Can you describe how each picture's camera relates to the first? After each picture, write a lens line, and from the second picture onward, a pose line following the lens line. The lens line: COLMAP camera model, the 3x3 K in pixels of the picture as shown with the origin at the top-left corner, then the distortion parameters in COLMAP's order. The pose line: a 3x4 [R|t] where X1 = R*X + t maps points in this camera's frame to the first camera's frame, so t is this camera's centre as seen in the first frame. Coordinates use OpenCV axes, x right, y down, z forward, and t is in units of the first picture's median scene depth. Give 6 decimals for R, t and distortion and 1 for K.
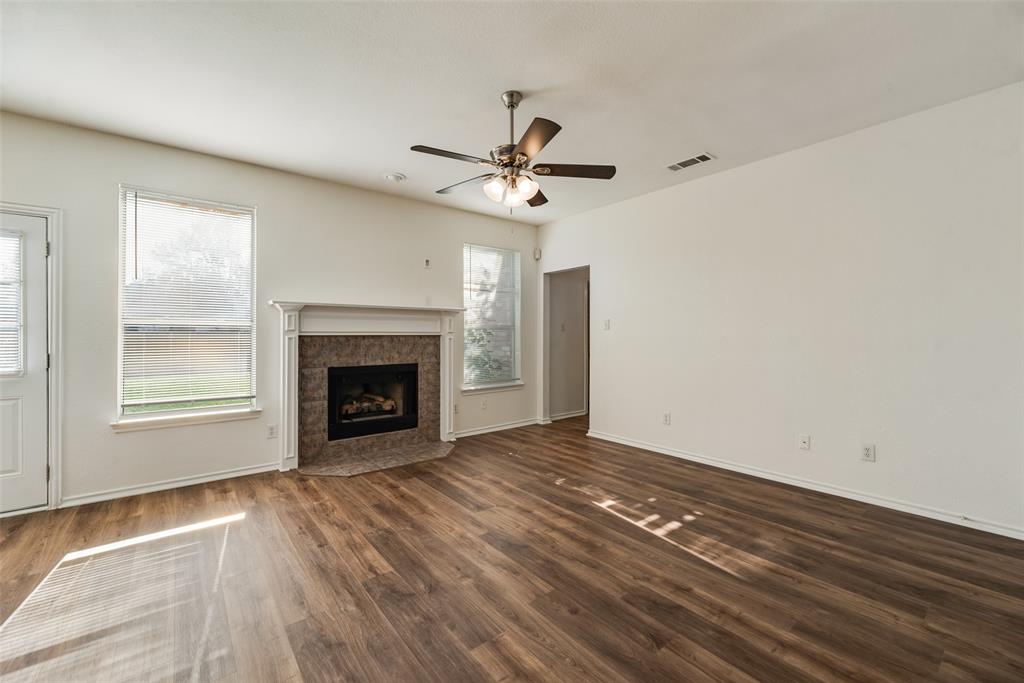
lens RADIAL K [[418.8, 0, 513.0], [0, 418.8, 335.5], [0, 0, 1]] dist [0.002096, 0.000214]
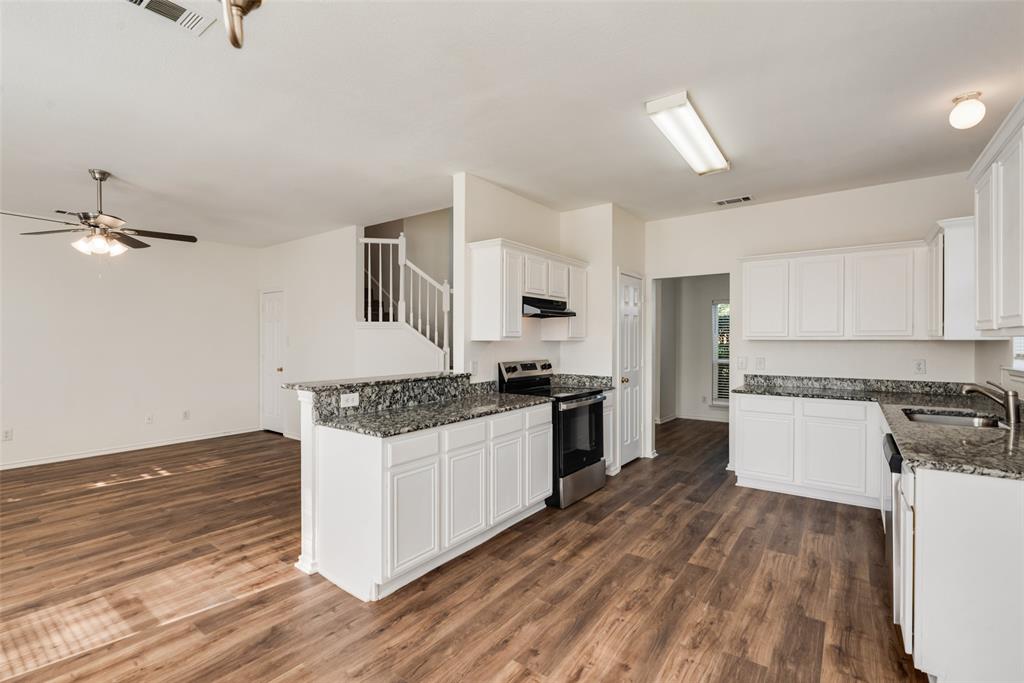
lens RADIAL K [[451.0, 0, 520.5], [0, 451.0, 343.8], [0, 0, 1]] dist [-0.004172, -0.000096]
pose [[-0.267847, -0.006915, 0.963437, -1.710355], [-0.001898, 0.999976, 0.006650, -0.061100], [-0.963459, -0.000047, -0.267854, 0.115356]]
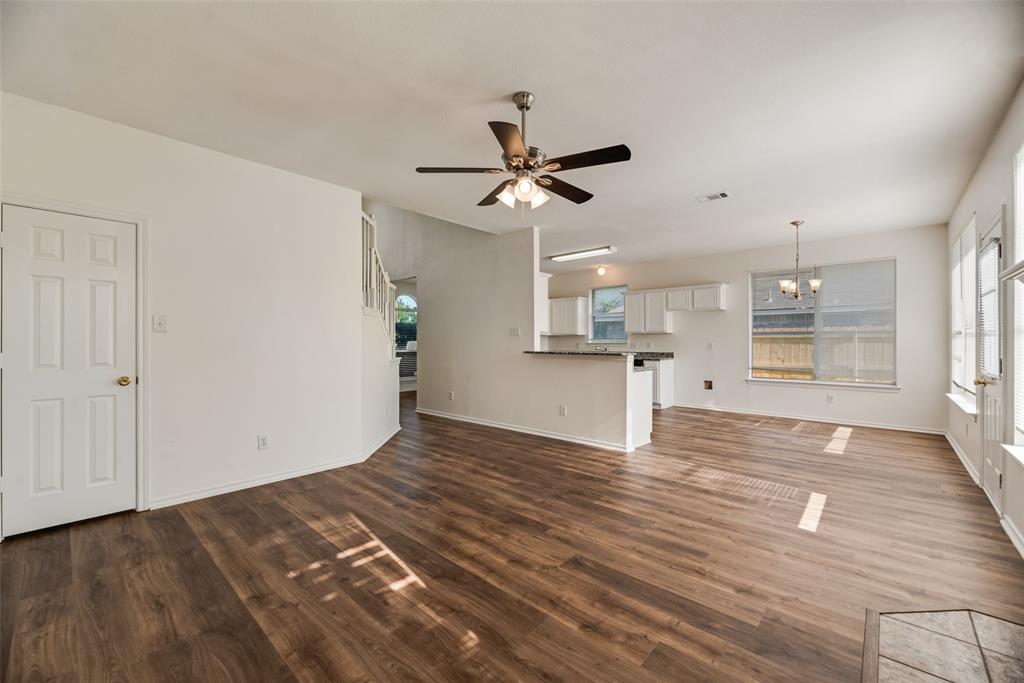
lens RADIAL K [[418.8, 0, 513.3], [0, 418.8, 339.1], [0, 0, 1]] dist [0.002096, 0.000214]
pose [[-0.987450, 0.001119, -0.157927, 0.178986], [0.002057, 0.999981, -0.005780, 0.001349], [0.157918, -0.006033, -0.987434, 1.980043]]
